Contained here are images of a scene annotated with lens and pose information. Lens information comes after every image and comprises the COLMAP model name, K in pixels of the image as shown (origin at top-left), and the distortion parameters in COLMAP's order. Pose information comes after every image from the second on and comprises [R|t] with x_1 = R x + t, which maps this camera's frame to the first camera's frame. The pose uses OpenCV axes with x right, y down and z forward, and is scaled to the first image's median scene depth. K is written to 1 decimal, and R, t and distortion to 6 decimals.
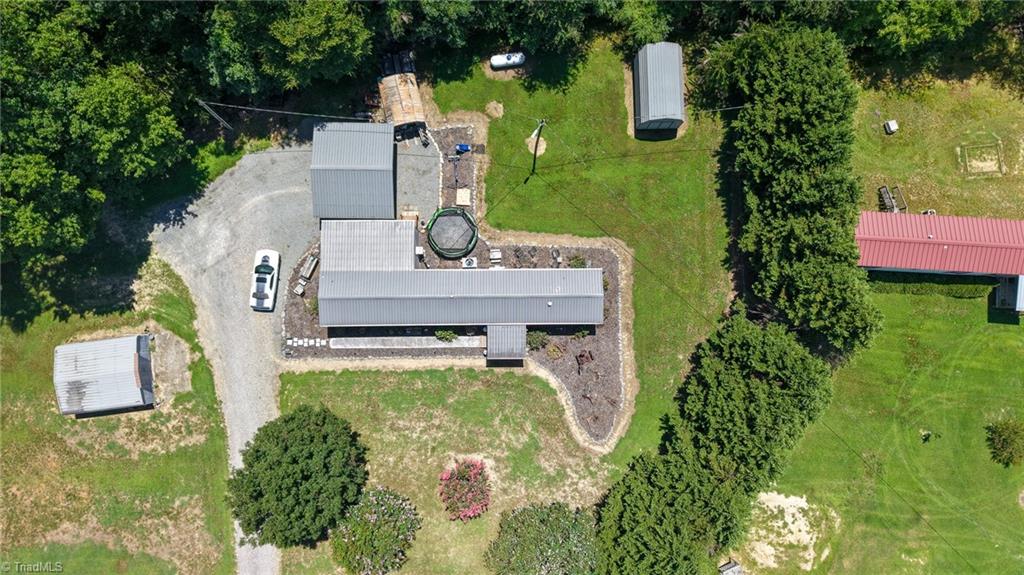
lens RADIAL K [[679.4, 0, 512.0], [0, 679.4, 287.5], [0, 0, 1]] dist [0.020231, -0.002229]
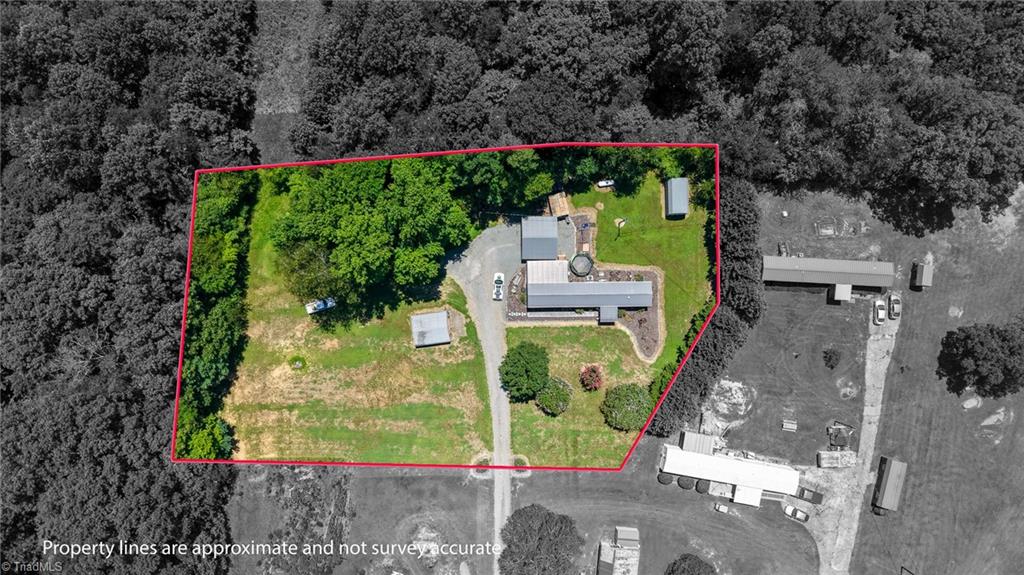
lens RADIAL K [[714.5, 0, 493.9], [0, 714.5, 284.0], [0, 0, 1]] dist [0.059096, -0.065612]
pose [[0.999993, -0.003055, -0.002281, -0.373789], [0.003165, 0.998735, 0.050190, -0.136742], [0.002125, -0.050197, 0.998737, -1.335978]]
